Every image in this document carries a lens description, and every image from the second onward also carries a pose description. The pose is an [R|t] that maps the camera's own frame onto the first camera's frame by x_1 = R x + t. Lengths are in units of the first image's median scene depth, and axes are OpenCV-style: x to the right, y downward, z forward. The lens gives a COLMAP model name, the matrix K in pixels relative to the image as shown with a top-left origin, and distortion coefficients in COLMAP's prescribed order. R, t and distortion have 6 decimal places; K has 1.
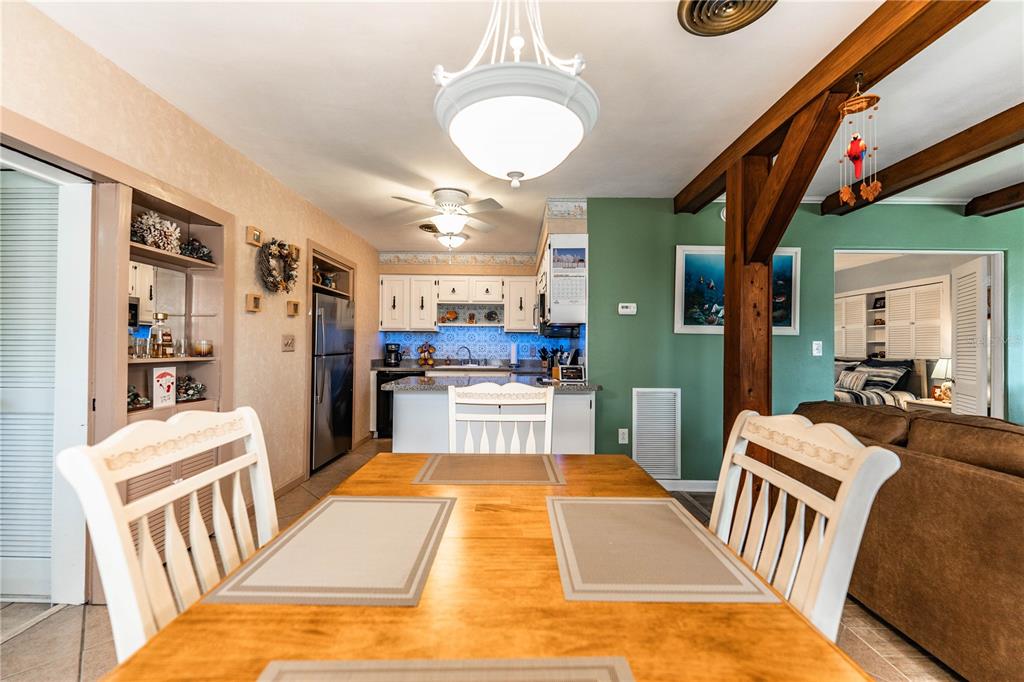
lens RADIAL K [[409.6, 0, 513.3], [0, 409.6, 341.7], [0, 0, 1]] dist [0.002871, -0.002134]
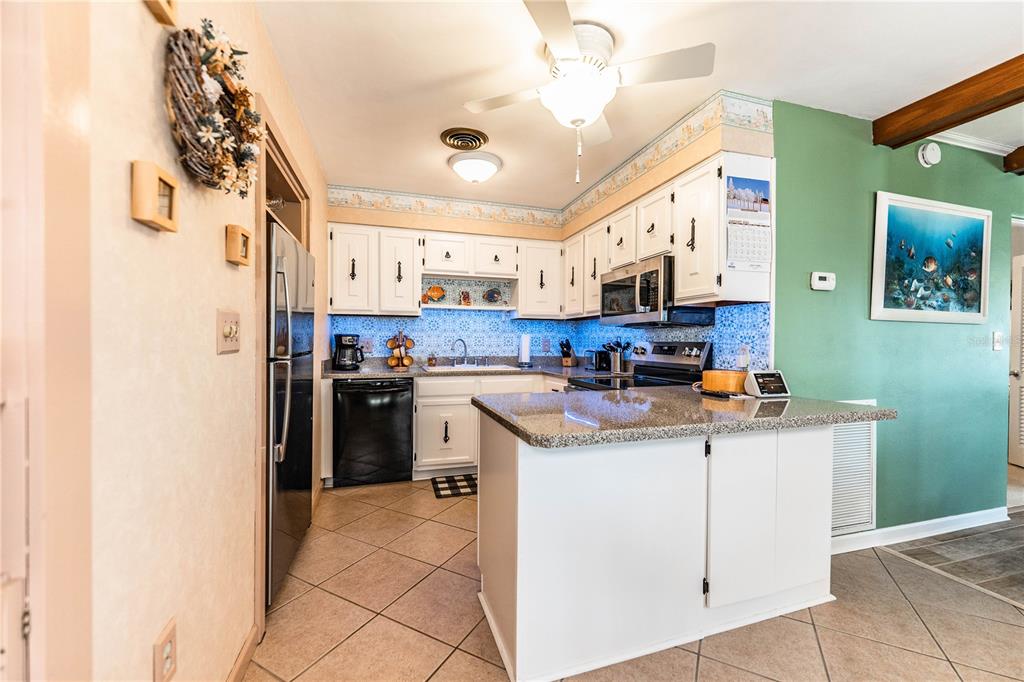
lens RADIAL K [[409.6, 0, 513.5], [0, 409.6, 342.2], [0, 0, 1]] dist [0.002871, -0.002134]
pose [[0.955724, -0.003805, 0.294240, -0.381504], [-0.002722, 0.999759, 0.021770, 0.003913], [-0.294252, -0.021607, 0.955484, 0.512297]]
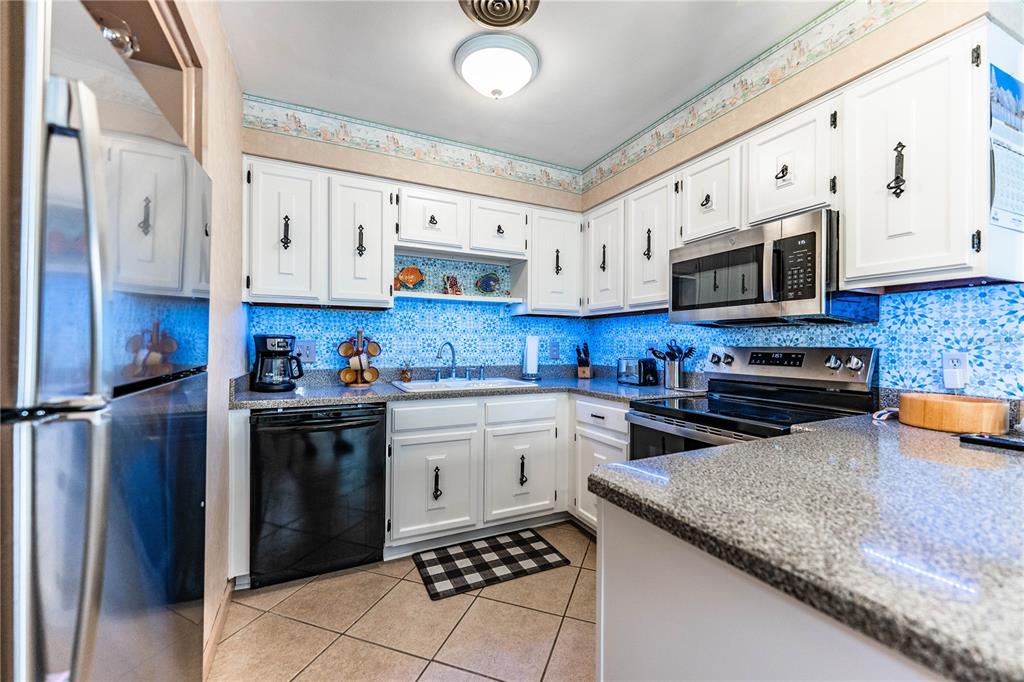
lens RADIAL K [[409.6, 0, 512.6], [0, 409.6, 341.9], [0, 0, 1]] dist [0.002871, -0.002134]
pose [[0.900674, -0.000629, 0.434496, -0.420562], [-0.005683, 0.999896, 0.013230, 0.007879], [-0.434459, -0.014385, 0.900577, 0.860087]]
